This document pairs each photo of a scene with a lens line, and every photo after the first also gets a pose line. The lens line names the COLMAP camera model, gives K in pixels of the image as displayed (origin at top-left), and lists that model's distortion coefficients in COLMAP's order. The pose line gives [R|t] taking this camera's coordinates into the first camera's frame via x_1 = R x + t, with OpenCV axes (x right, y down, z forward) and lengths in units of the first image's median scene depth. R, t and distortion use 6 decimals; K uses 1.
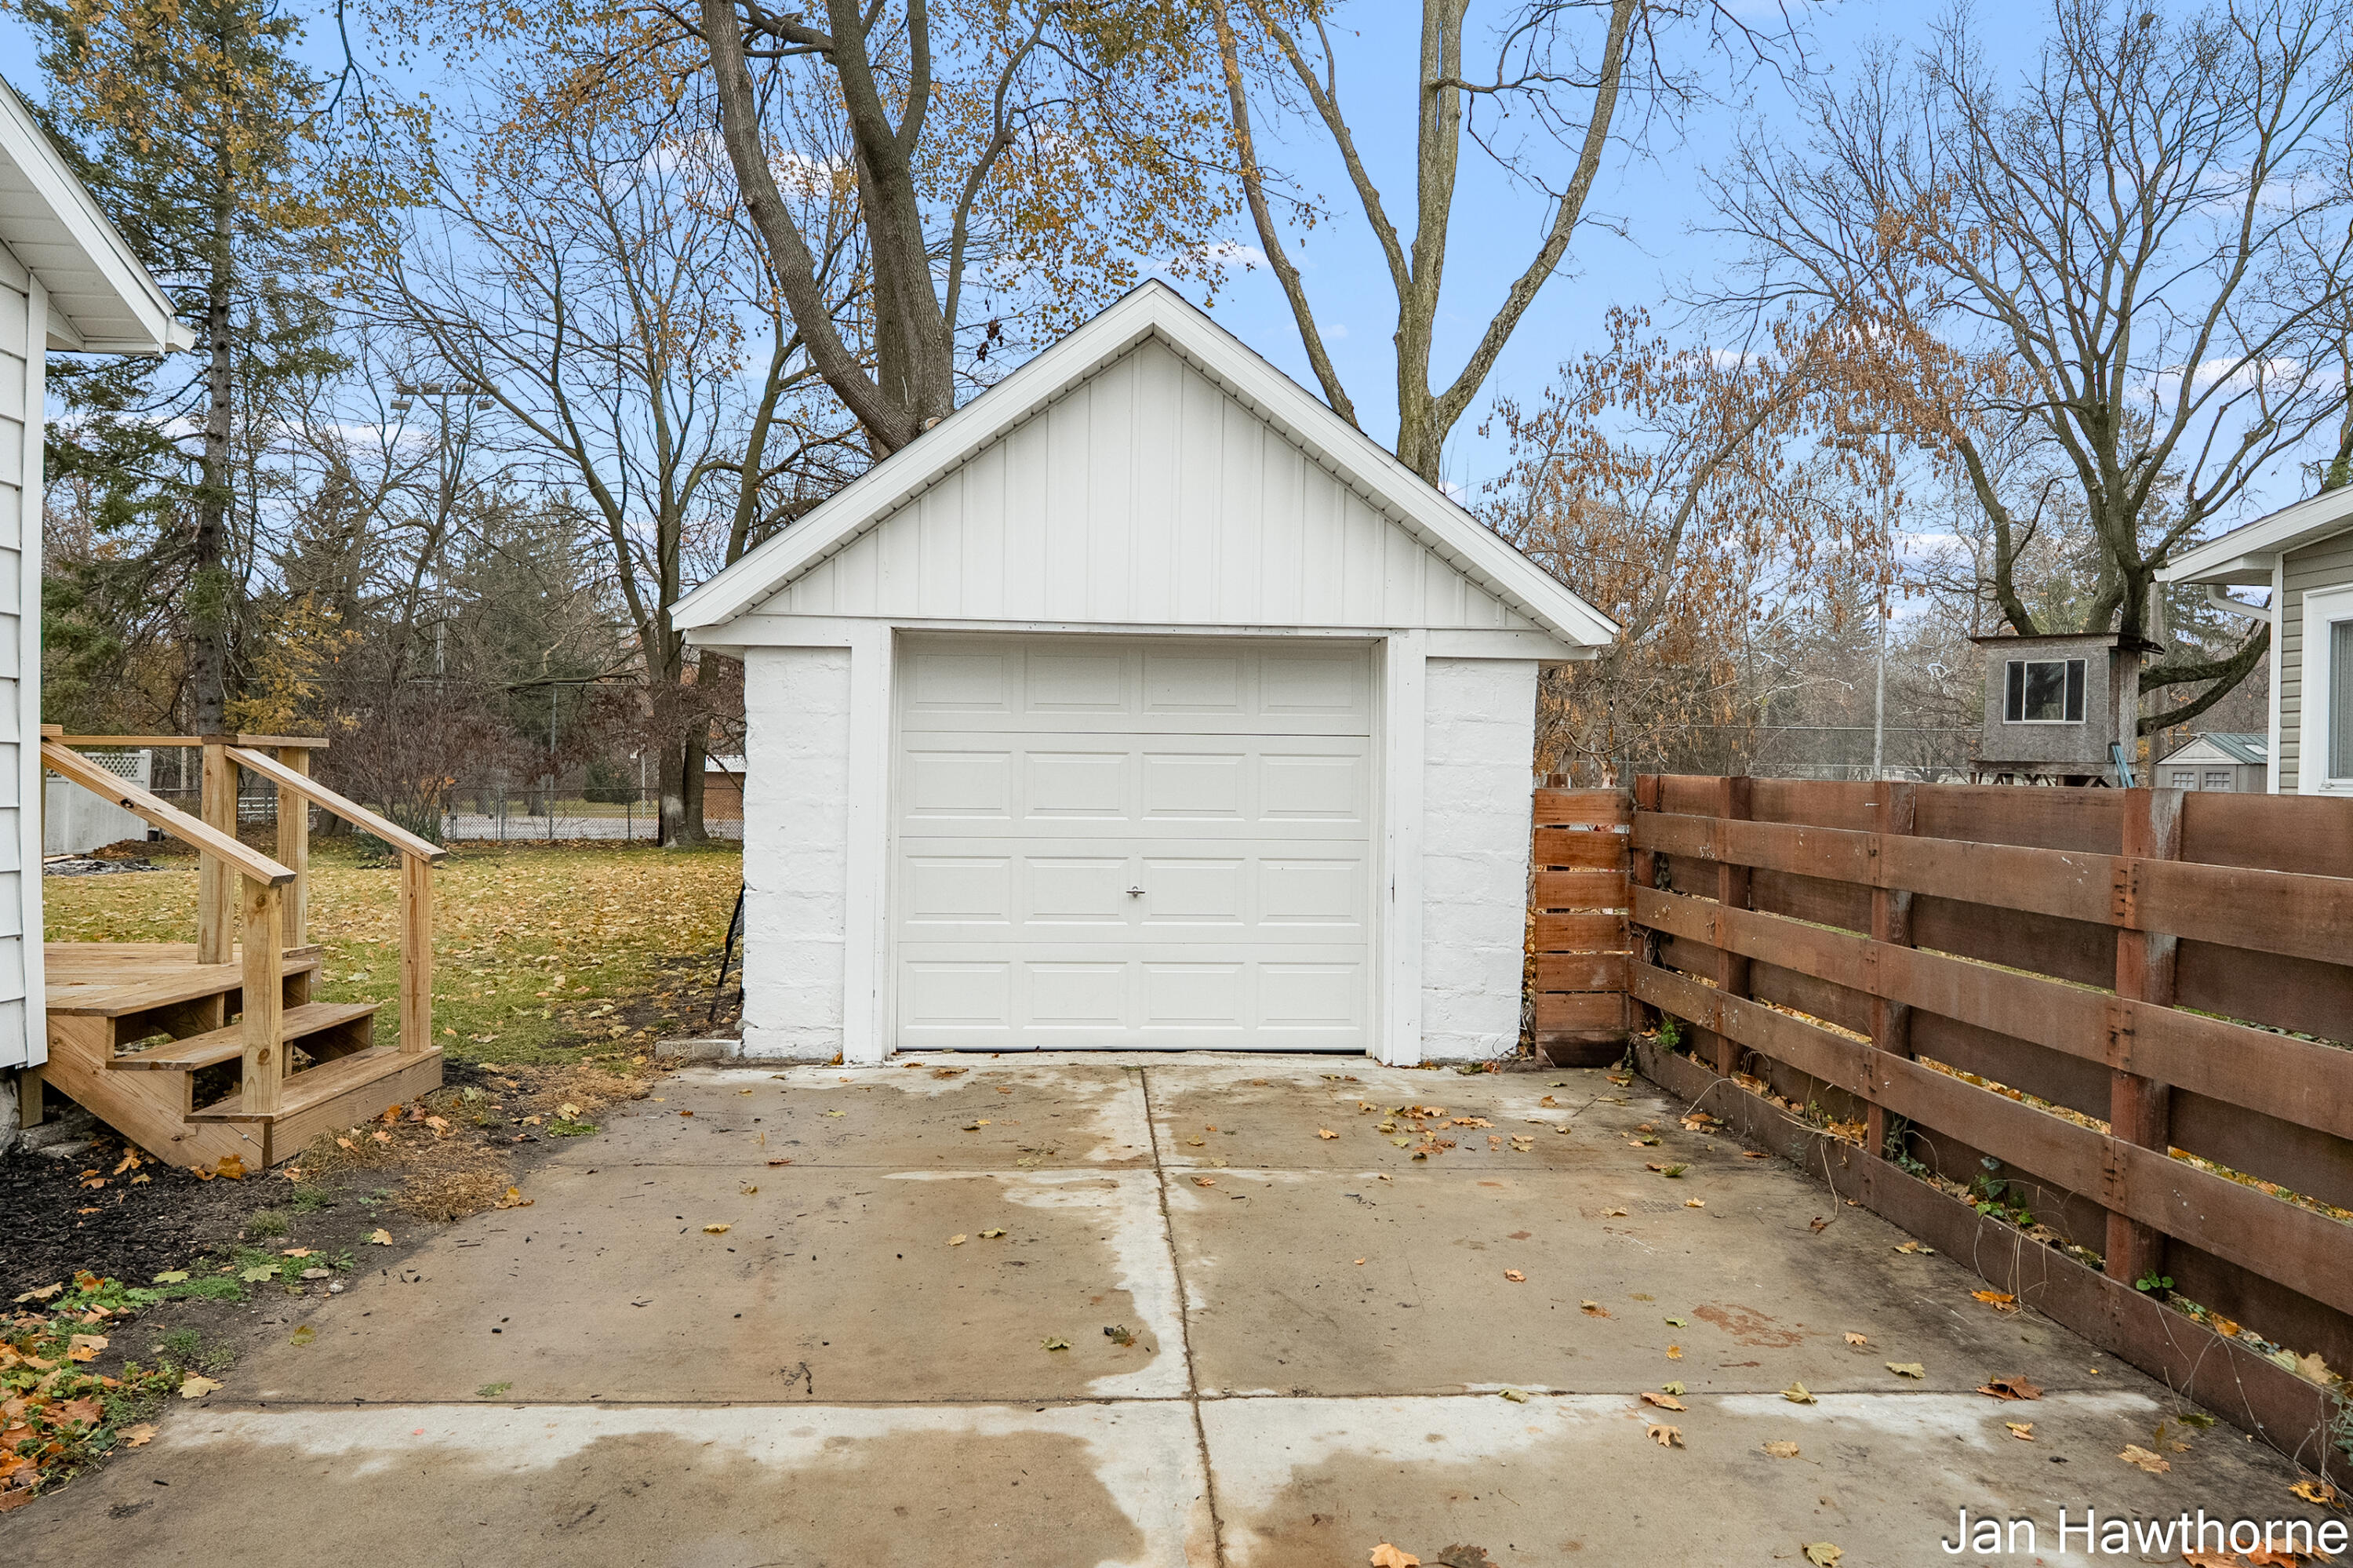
lens RADIAL K [[1563.6, 0, 1176.5], [0, 1563.6, 784.0], [0, 0, 1]] dist [0.000185, 0.000034]
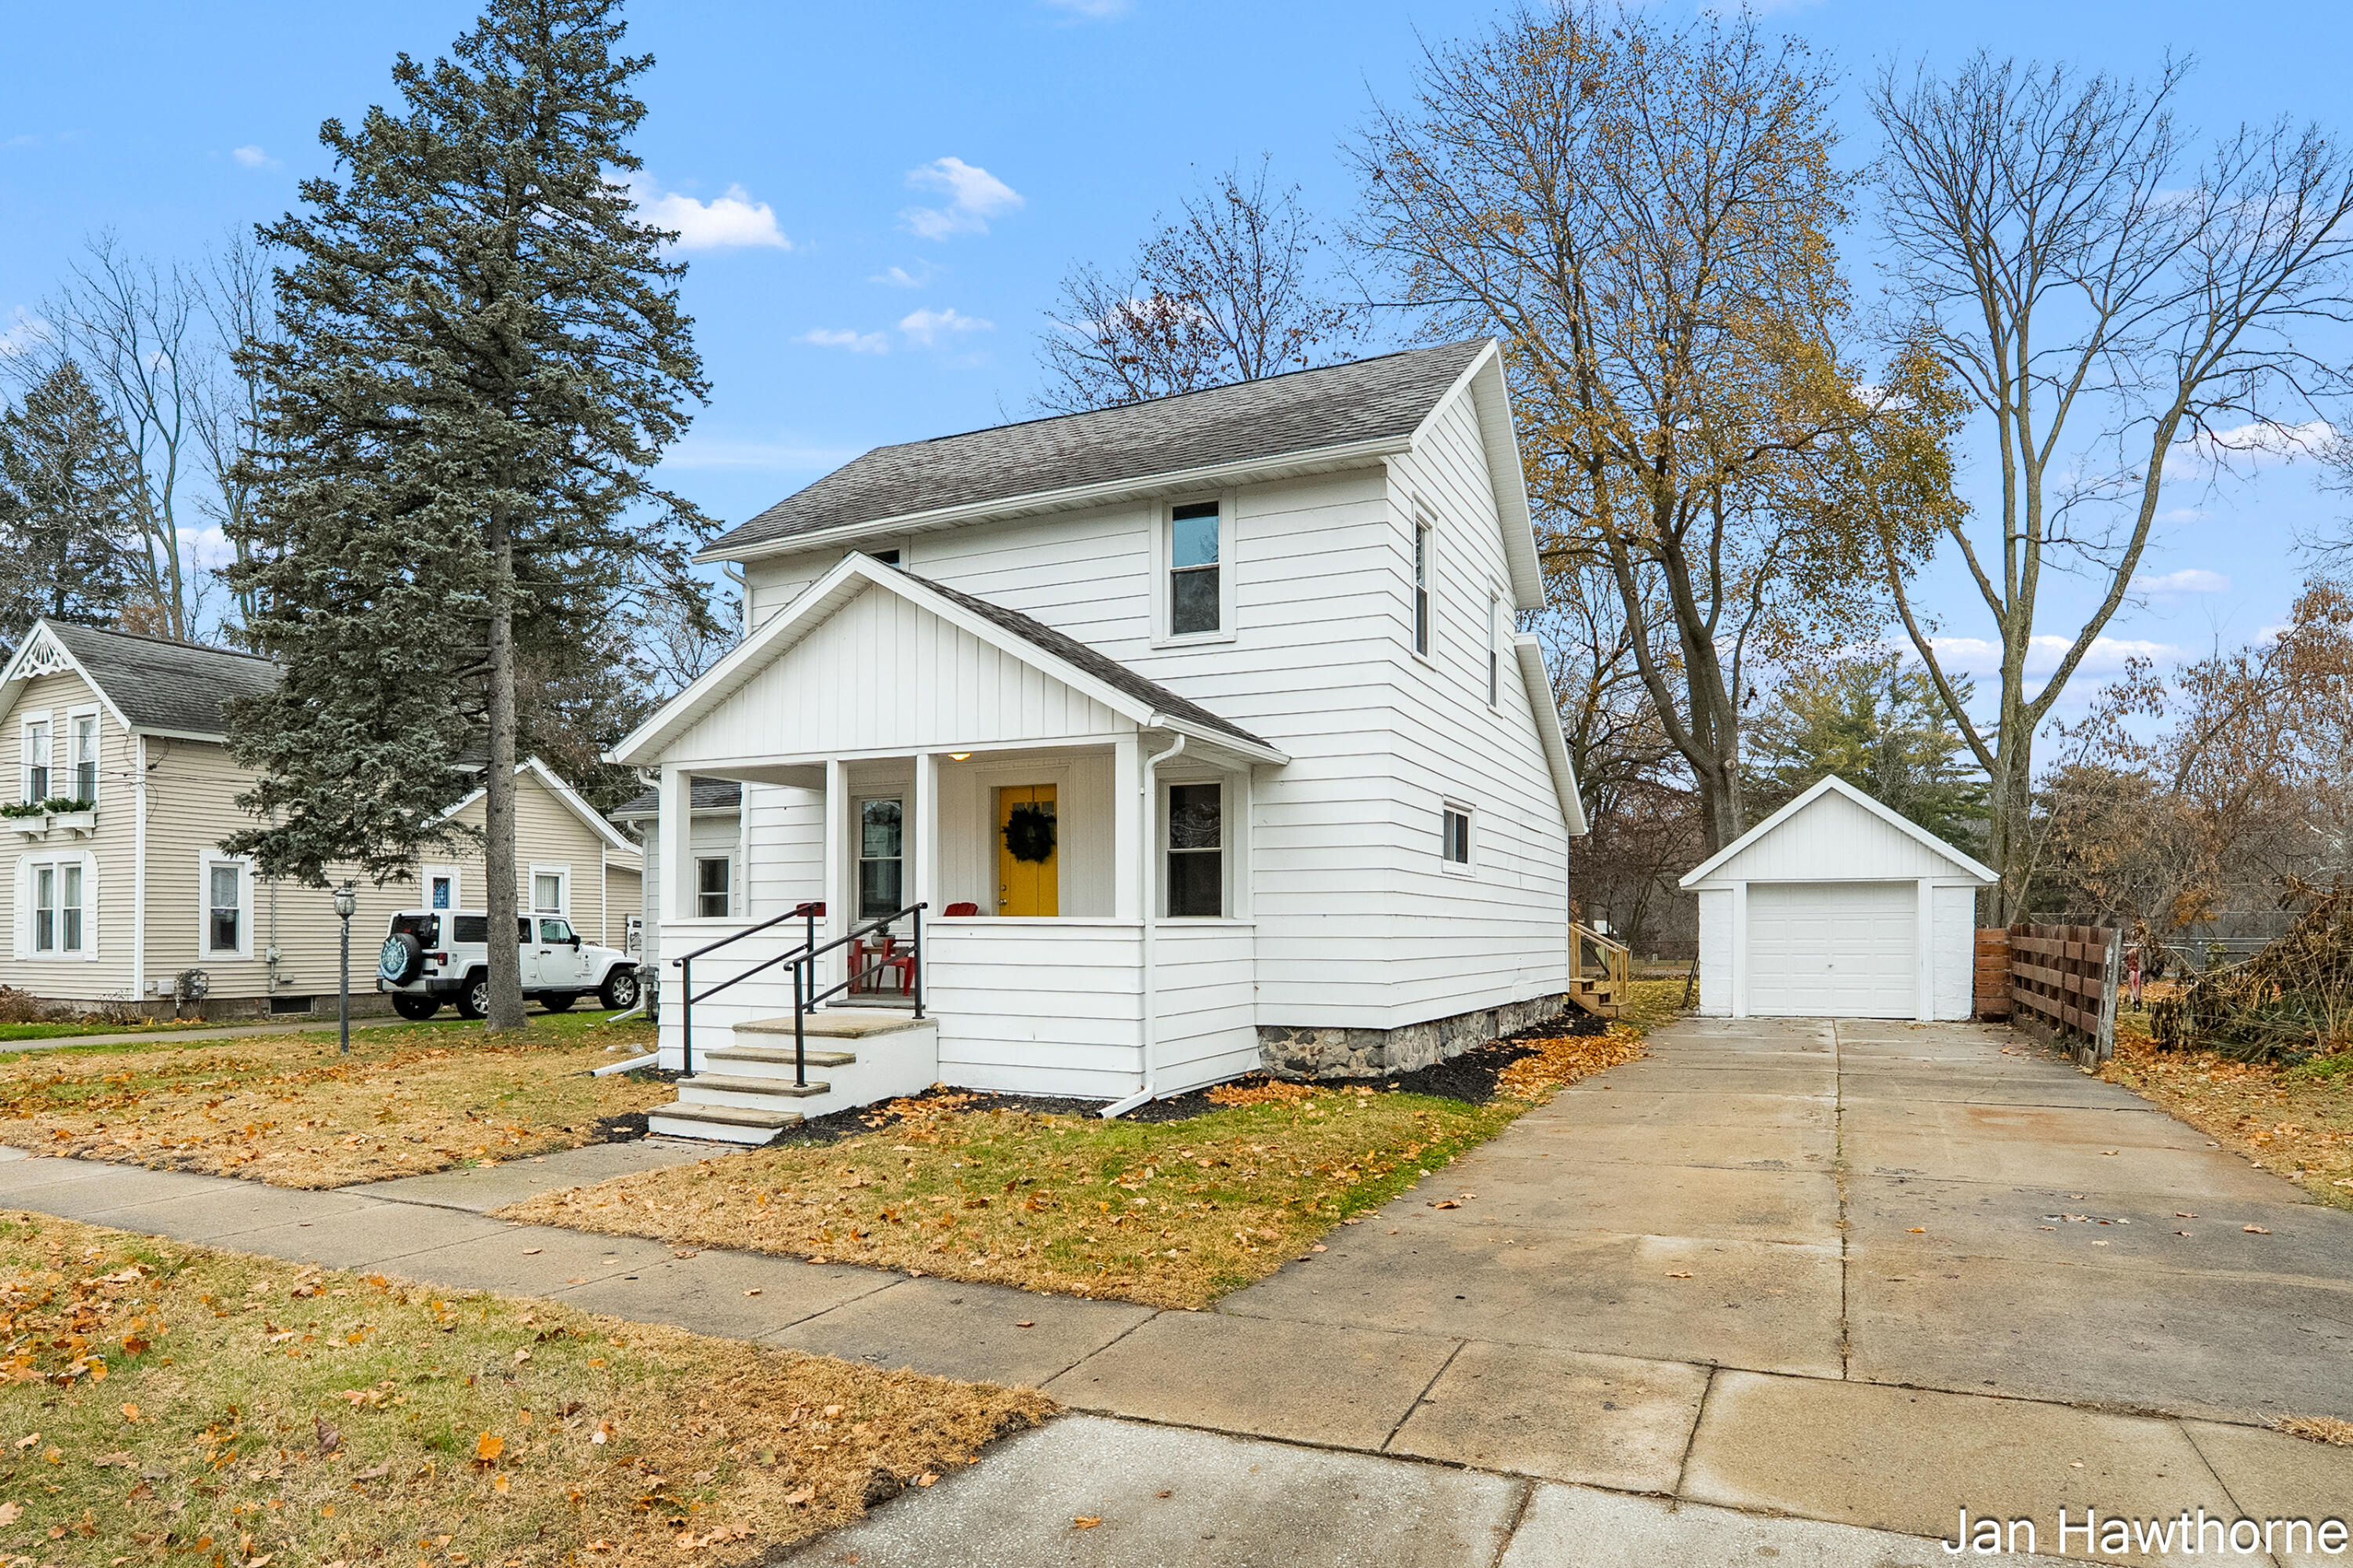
lens RADIAL K [[1336.6, 0, 1221.0], [0, 1336.6, 903.9], [0, 0, 1]] dist [0.000053, -0.000034]
pose [[0.889717, -0.024997, -0.455827, 0.109194], [0.013365, 0.999498, -0.028725, 0.008244], [0.456316, 0.019465, 0.889605, -1.862555]]
